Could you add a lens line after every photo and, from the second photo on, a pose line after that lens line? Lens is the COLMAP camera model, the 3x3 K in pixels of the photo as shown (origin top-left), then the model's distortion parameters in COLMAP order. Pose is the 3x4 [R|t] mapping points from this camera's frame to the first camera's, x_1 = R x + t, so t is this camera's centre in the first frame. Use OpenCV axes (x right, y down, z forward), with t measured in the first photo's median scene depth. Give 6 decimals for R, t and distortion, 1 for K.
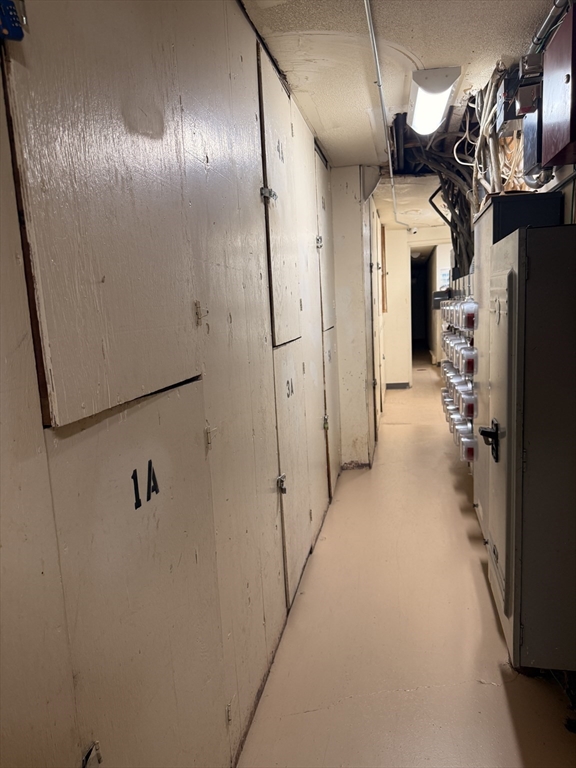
lens RADIAL K [[539.4, 0, 288.8], [0, 539.4, 384.7], [0, 0, 1]] dist [0.069448, -0.000918]
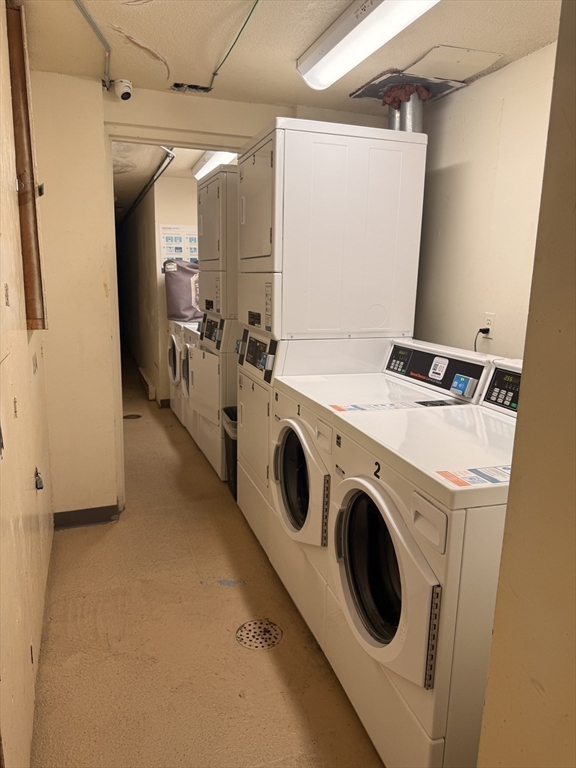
lens RADIAL K [[539.4, 0, 288.2], [0, 539.4, 383.0], [0, 0, 1]] dist [0.069448, -0.000918]
pose [[0.844833, -0.029316, 0.534226, 0.119072], [0.008452, 0.999104, 0.041459, -0.104448], [-0.534963, -0.030511, 0.844325, 0.610543]]
